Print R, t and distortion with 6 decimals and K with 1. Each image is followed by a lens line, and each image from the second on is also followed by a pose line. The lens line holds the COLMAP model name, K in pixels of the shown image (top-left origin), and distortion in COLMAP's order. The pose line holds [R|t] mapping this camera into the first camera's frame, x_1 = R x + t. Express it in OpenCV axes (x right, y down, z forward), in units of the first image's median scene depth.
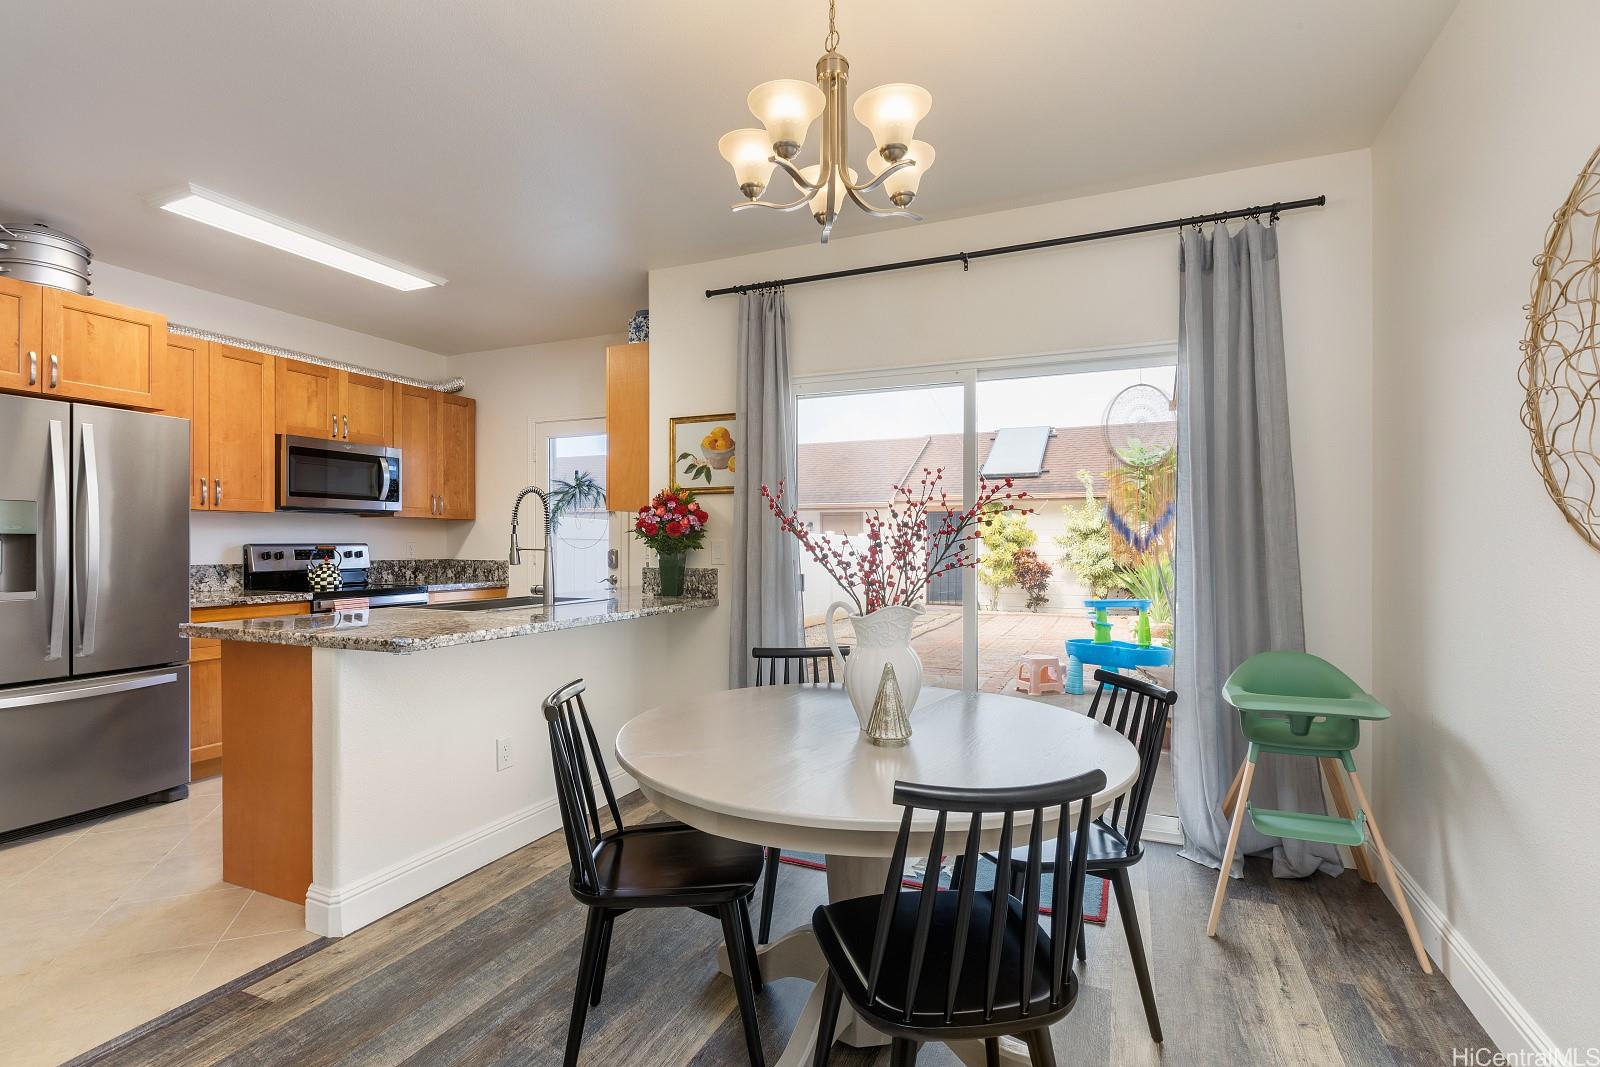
lens RADIAL K [[755.3, 0, 811.4], [0, 755.3, 542.8], [0, 0, 1]] dist [-0.005901, 0.000879]
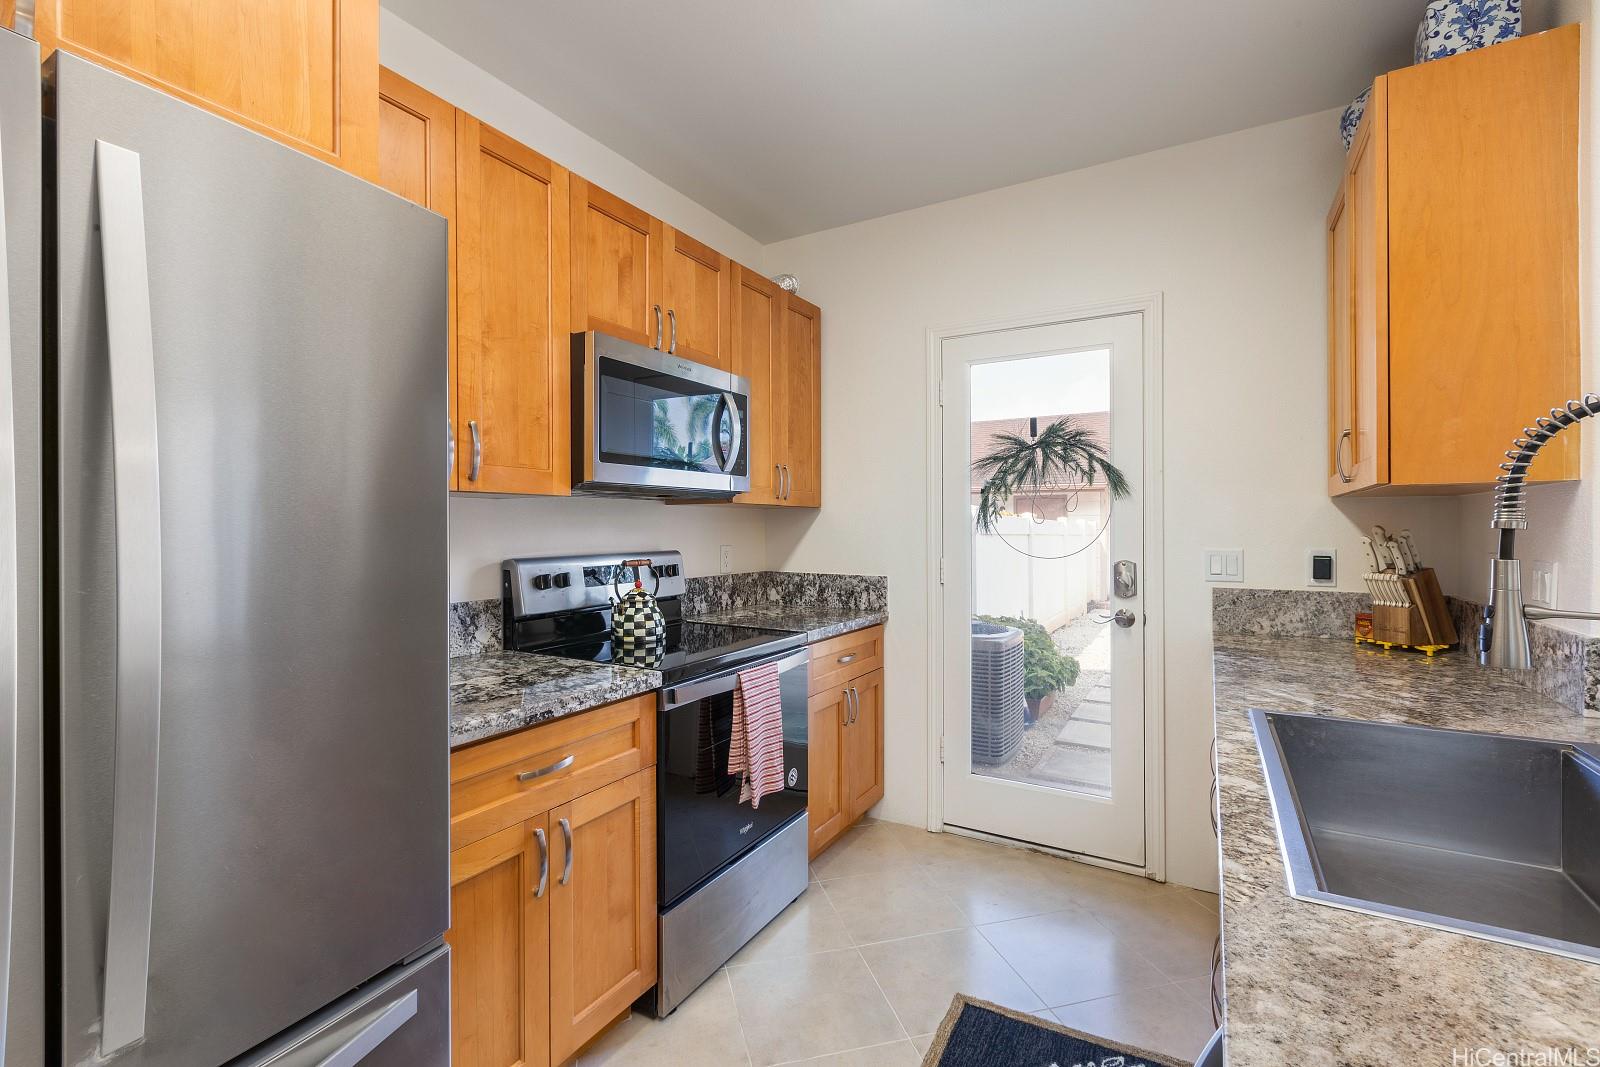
lens RADIAL K [[691.6, 0, 797.2], [0, 691.6, 529.7], [0, 0, 1]] dist [0.000686, -0.000067]
pose [[0.993195, -0.002670, -0.116431, -0.577052], [0.003520, 0.999969, 0.007091, -0.024023], [0.116408, -0.007452, 0.993173, 0.644019]]
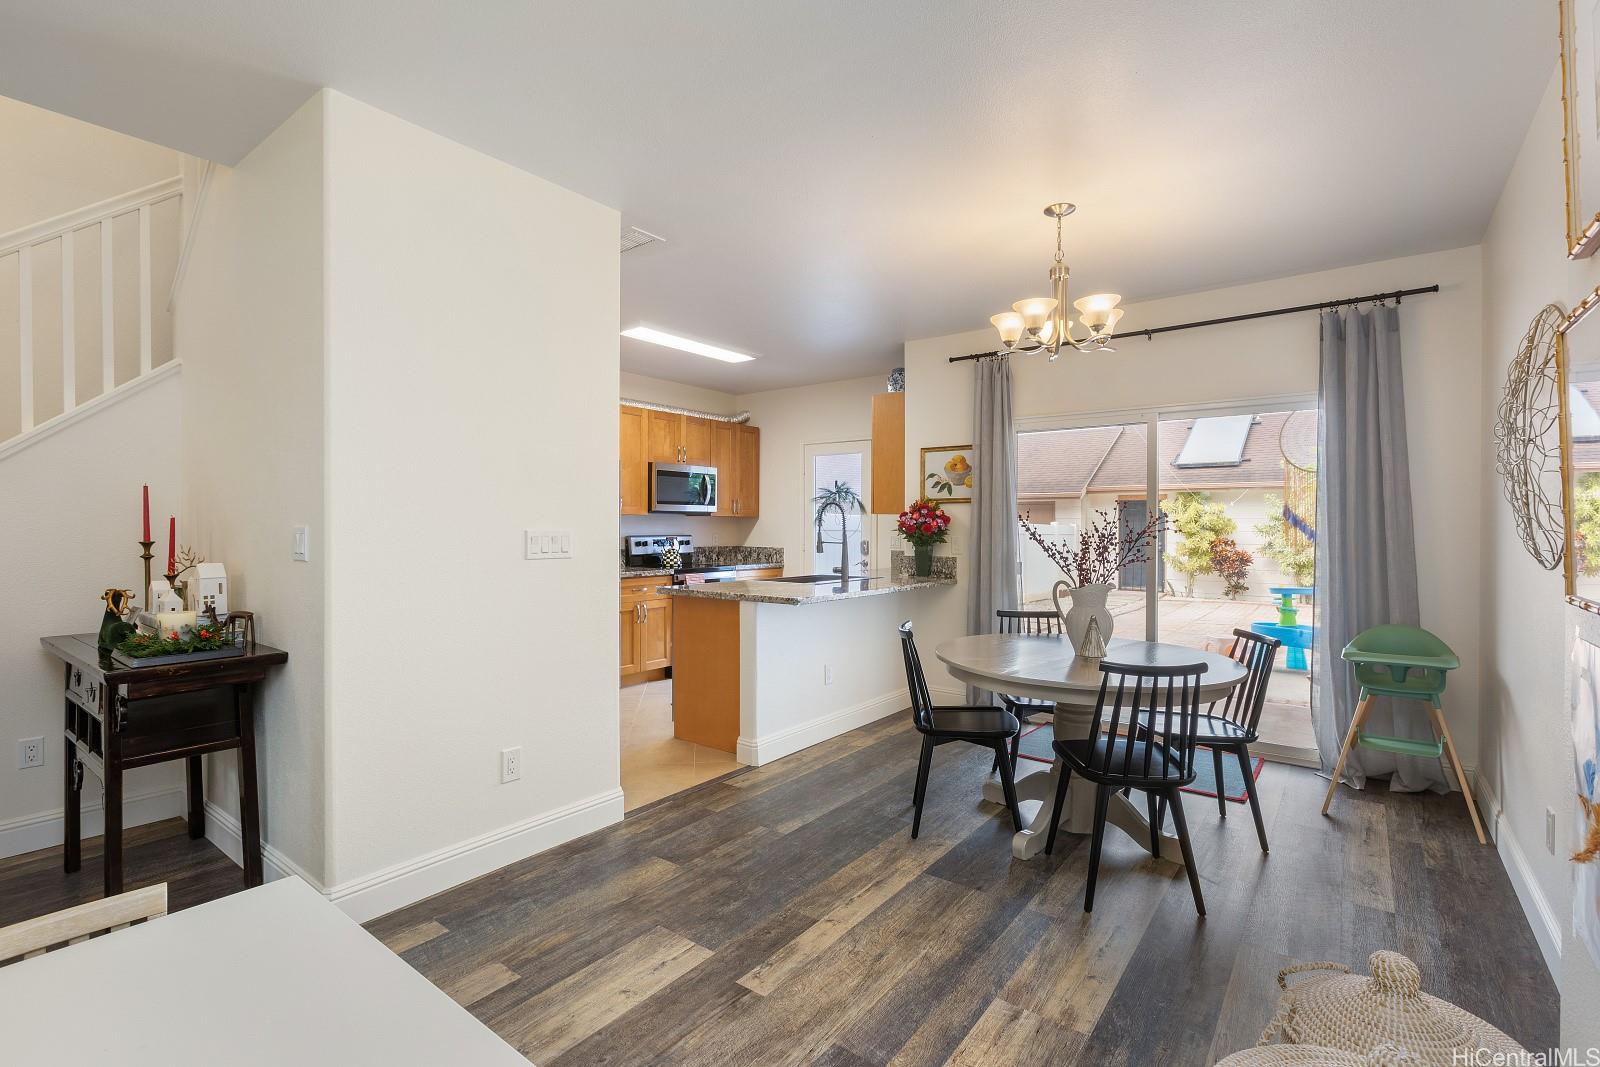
lens RADIAL K [[755.3, 0, 801.7], [0, 755.3, 530.0], [0, 0, 1]] dist [-0.005901, 0.000879]
pose [[0.969316, 0.003955, -0.245786, -0.058677], [-0.002360, 0.999974, 0.006785, -0.023767], [0.245807, -0.005997, 0.969300, -0.410706]]
